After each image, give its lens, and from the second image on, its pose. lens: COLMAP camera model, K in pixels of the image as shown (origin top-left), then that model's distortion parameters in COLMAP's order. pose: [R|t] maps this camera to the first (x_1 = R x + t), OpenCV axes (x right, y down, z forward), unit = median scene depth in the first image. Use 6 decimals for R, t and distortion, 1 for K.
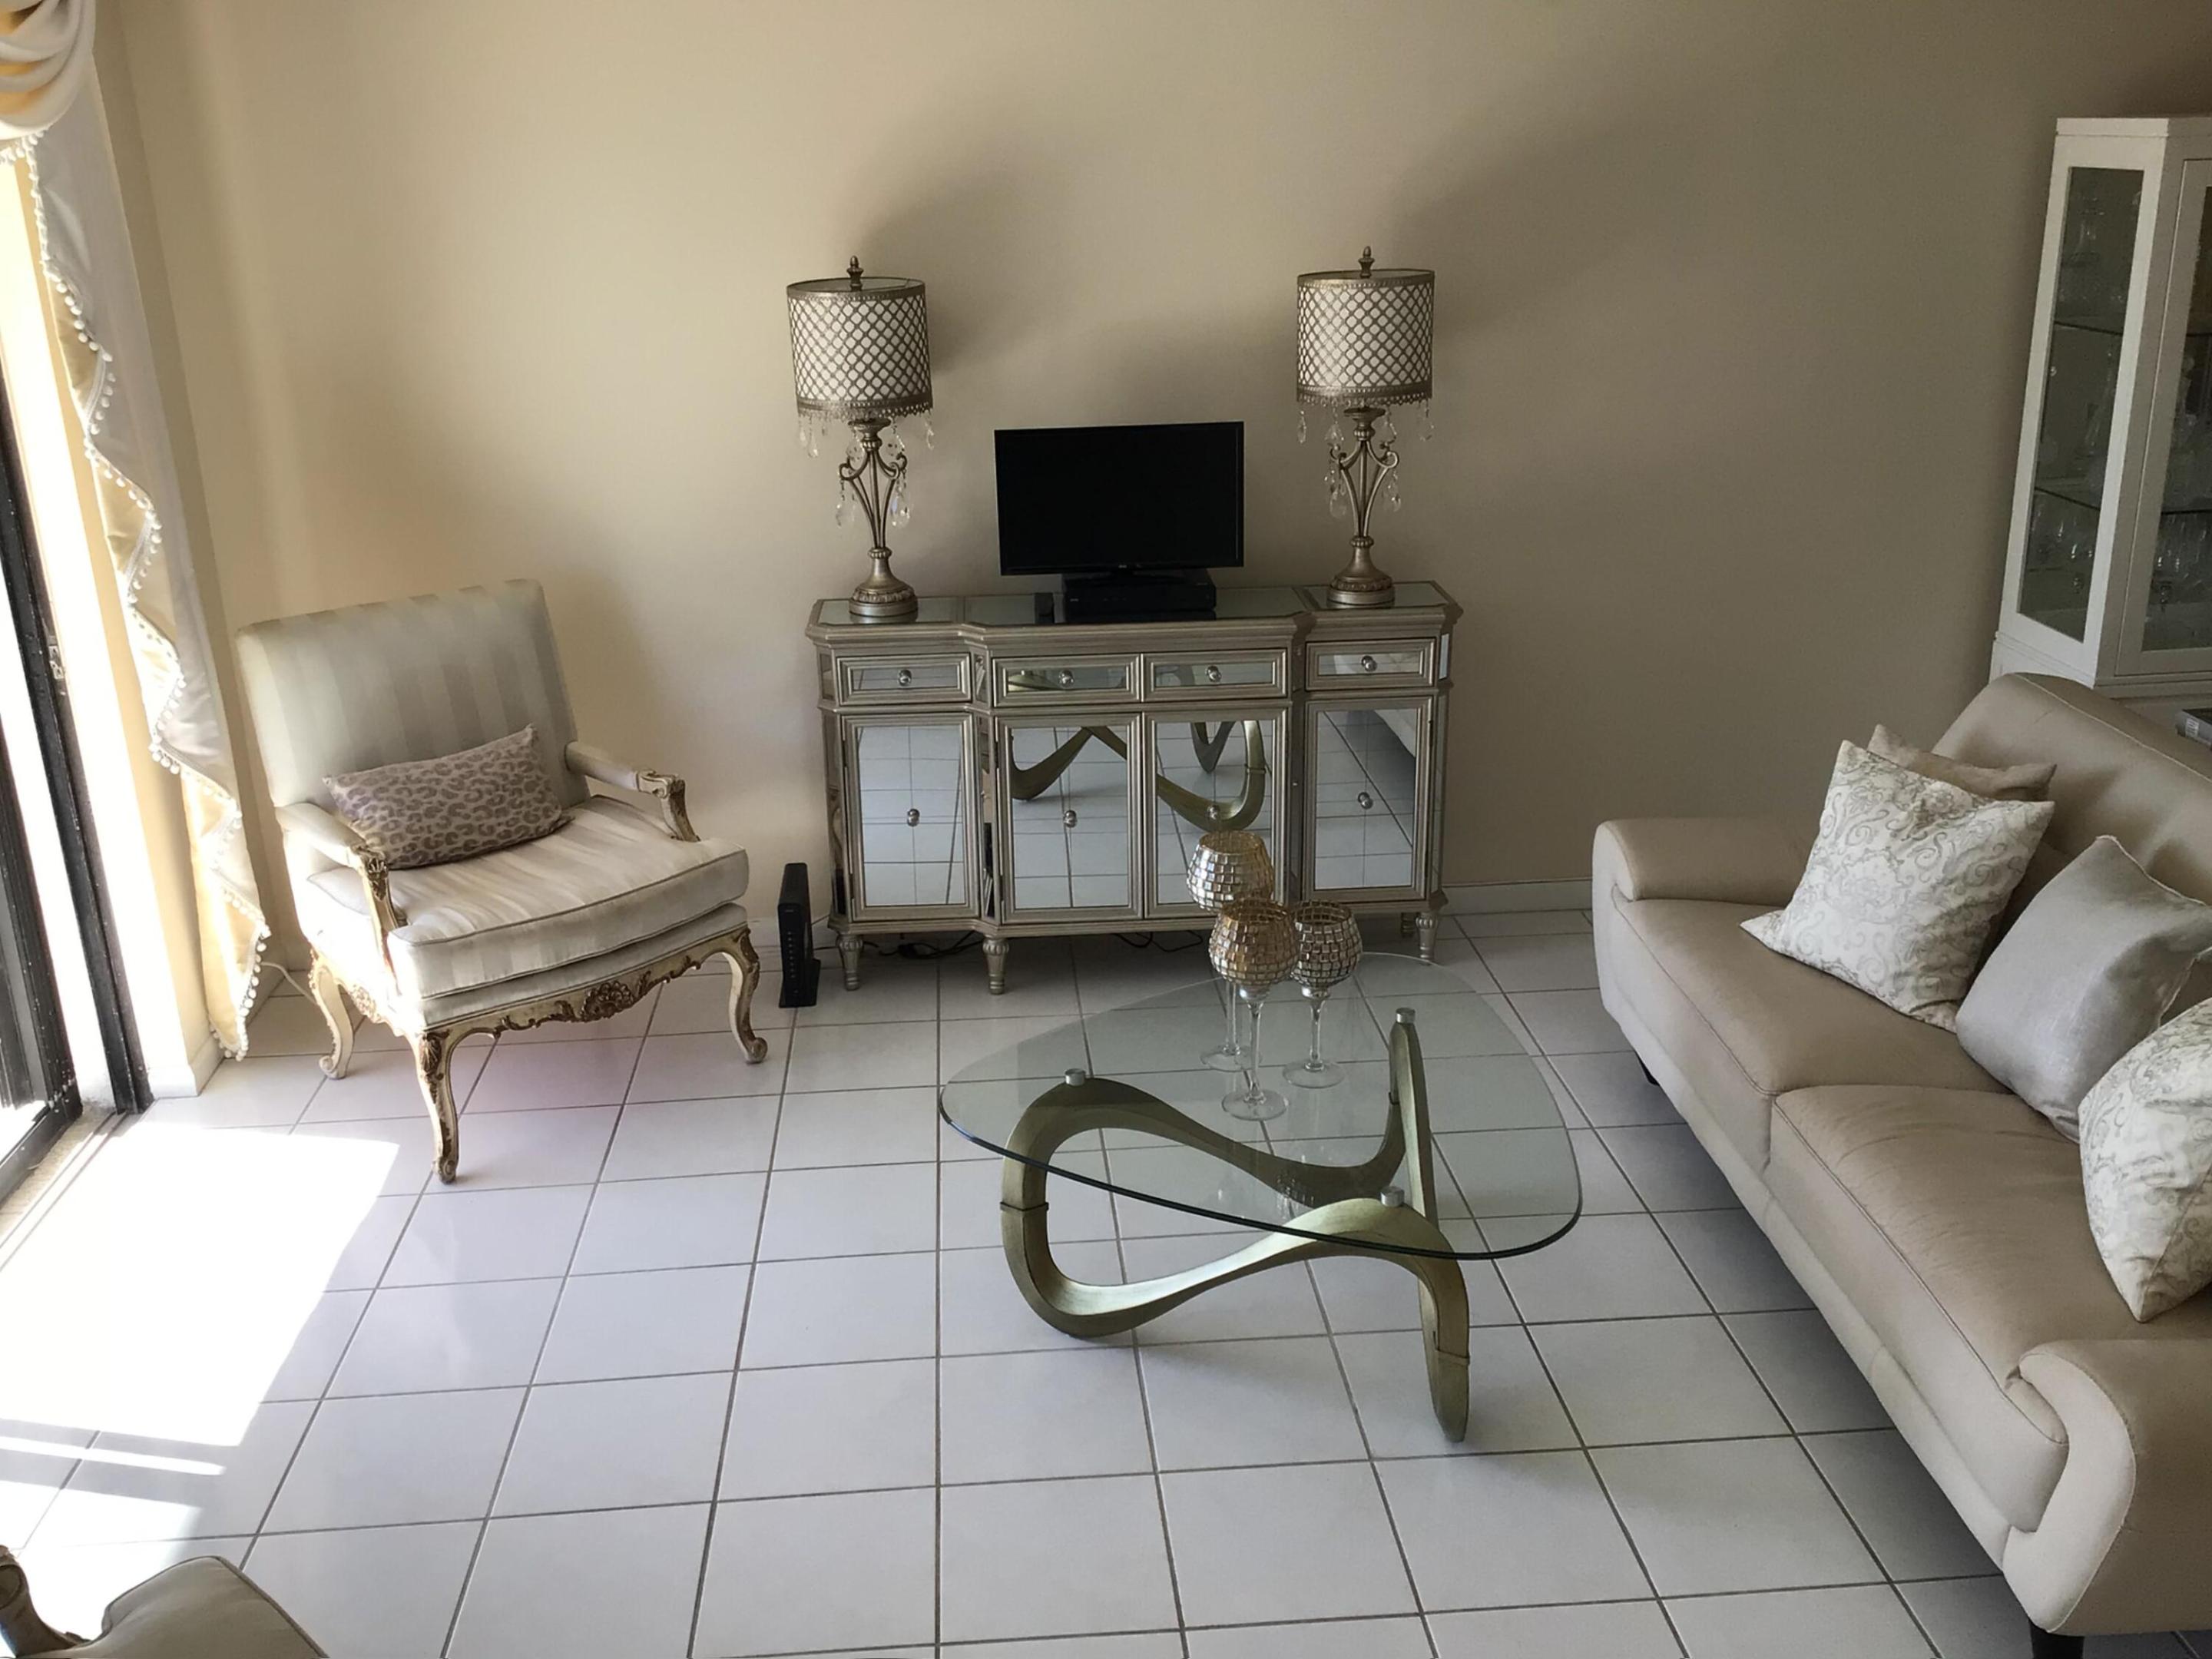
lens RADIAL K [[1977.0, 0, 1096.9], [0, 1977.0, 826.7], [0, 0, 1]] dist [0.114808, -0.196163]
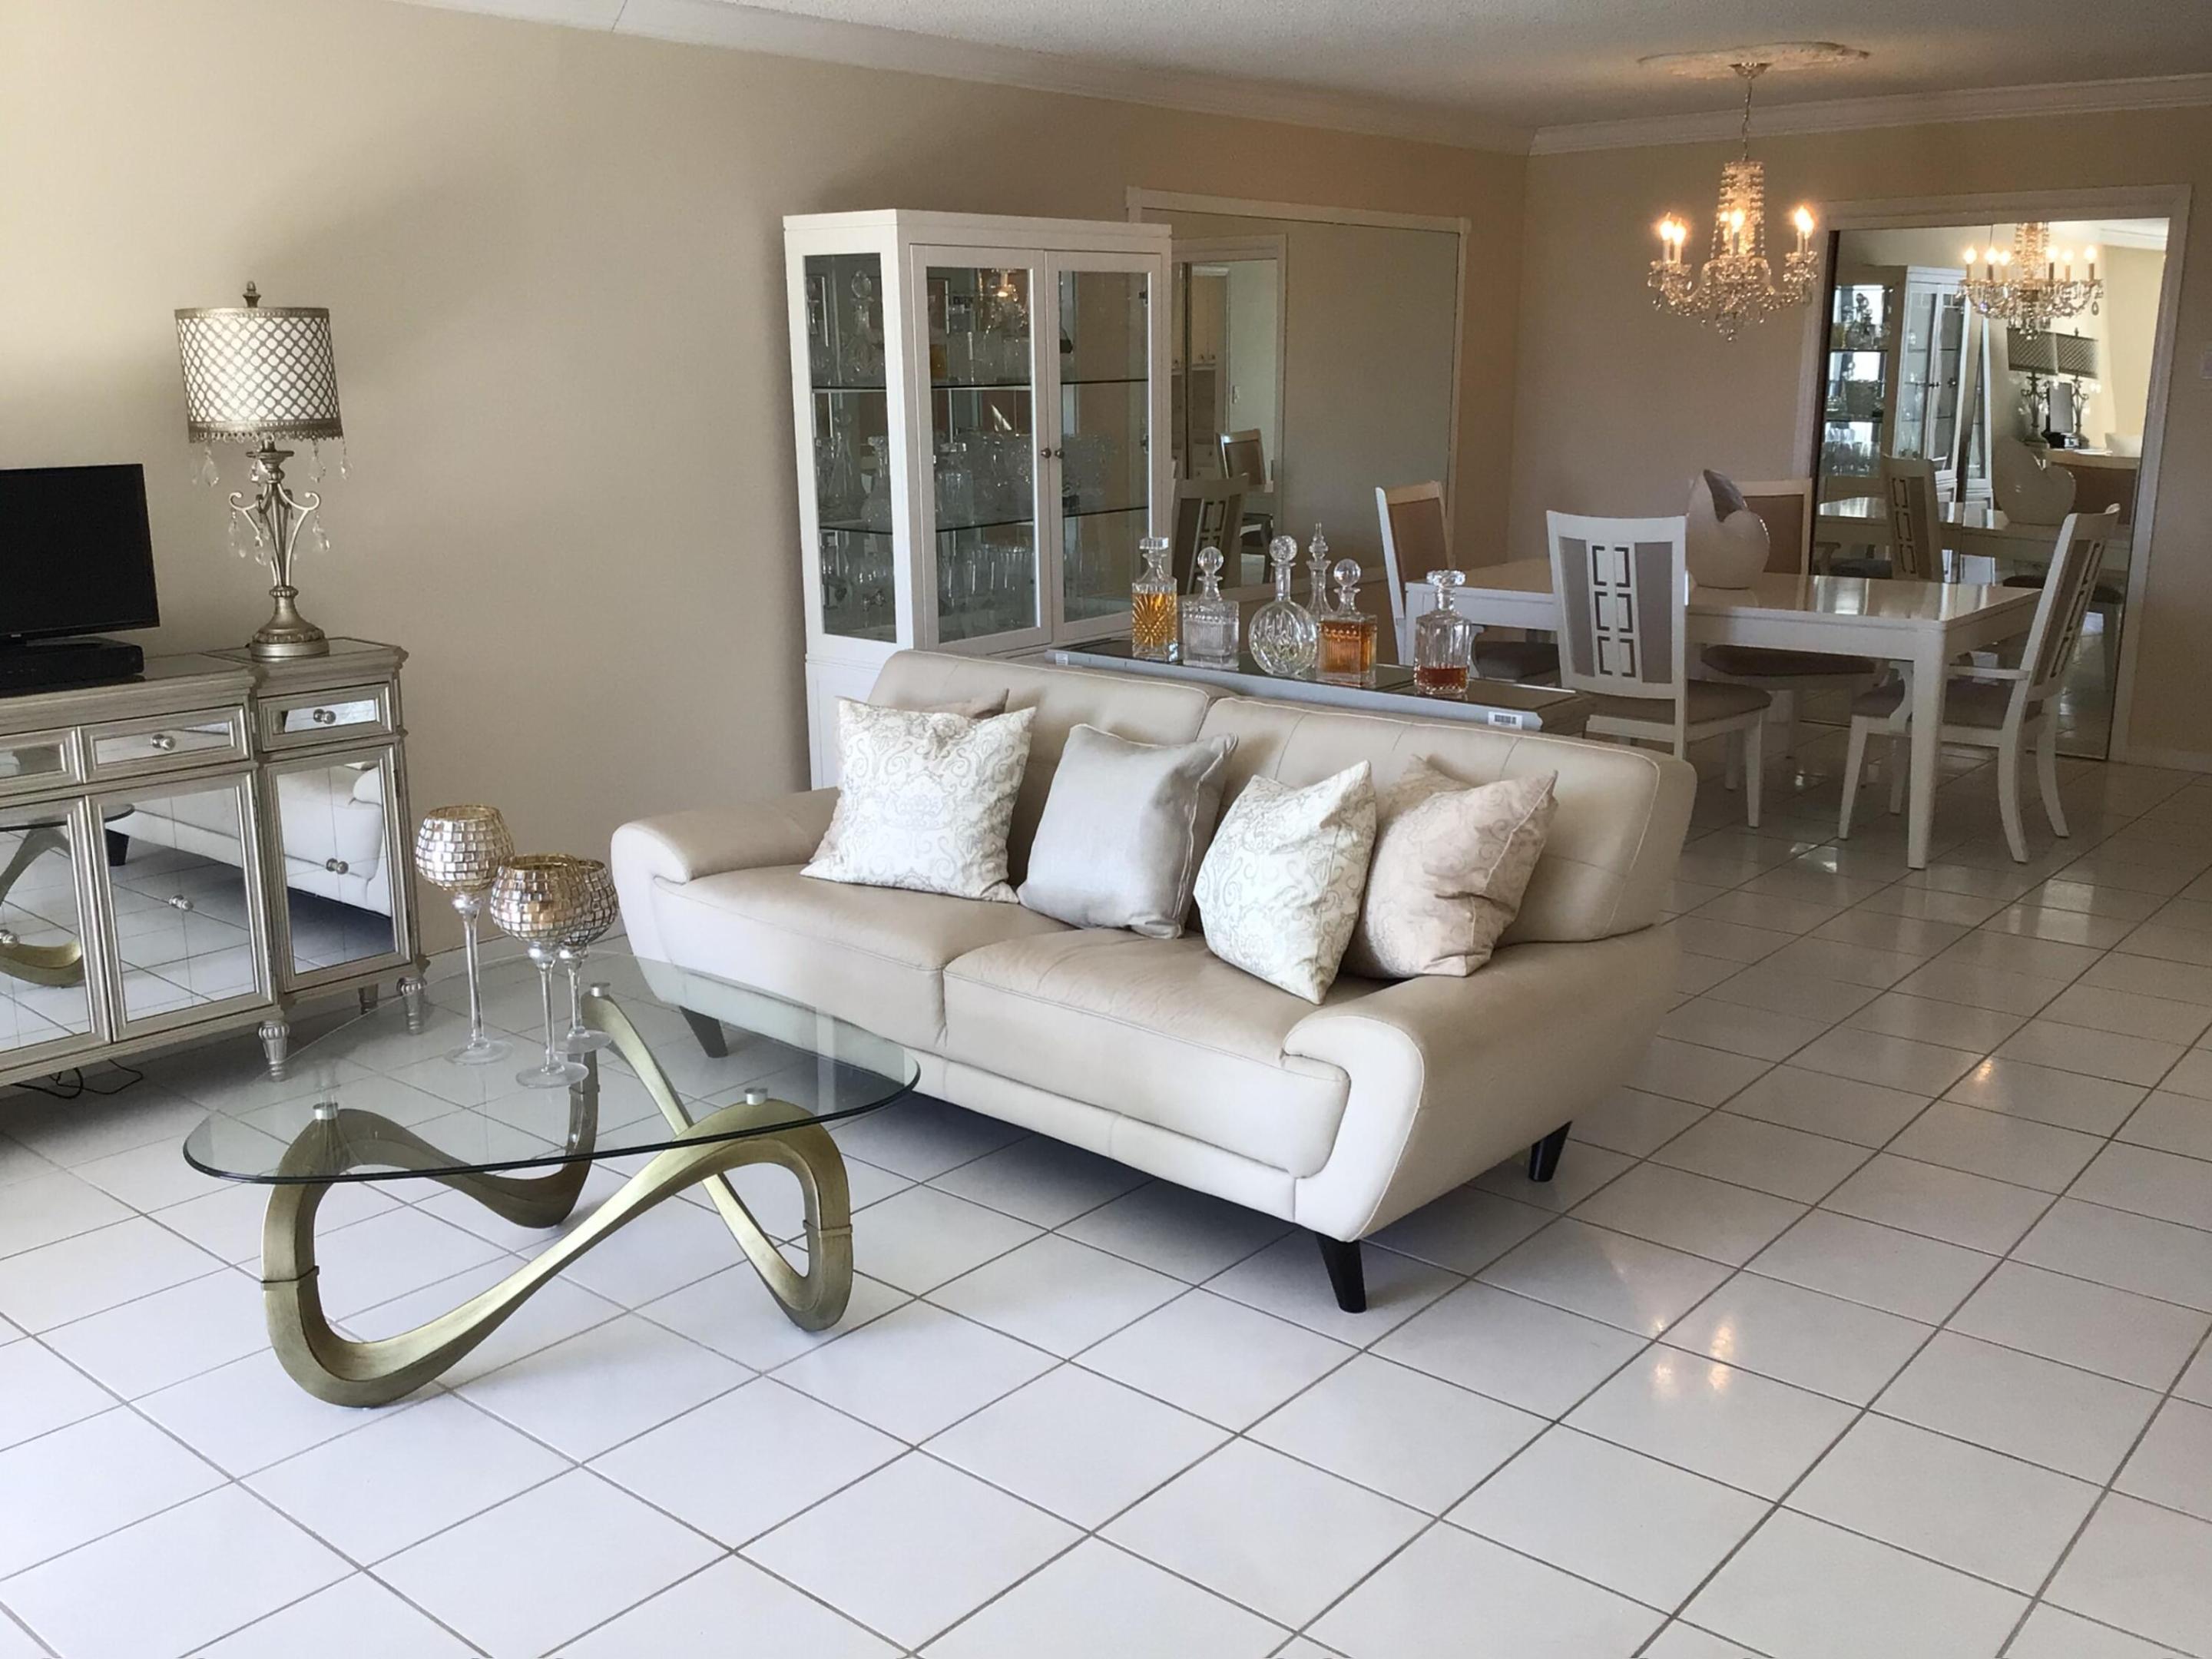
lens RADIAL K [[1977.0, 0, 1096.9], [0, 1977.0, 826.7], [0, 0, 1]] dist [0.114808, -0.196163]
pose [[0.702034, -0.142950, 0.697649, -0.306761], [0.226311, 0.973646, -0.028232, 0.087249], [-0.675227, 0.177705, 0.715884, 0.092491]]
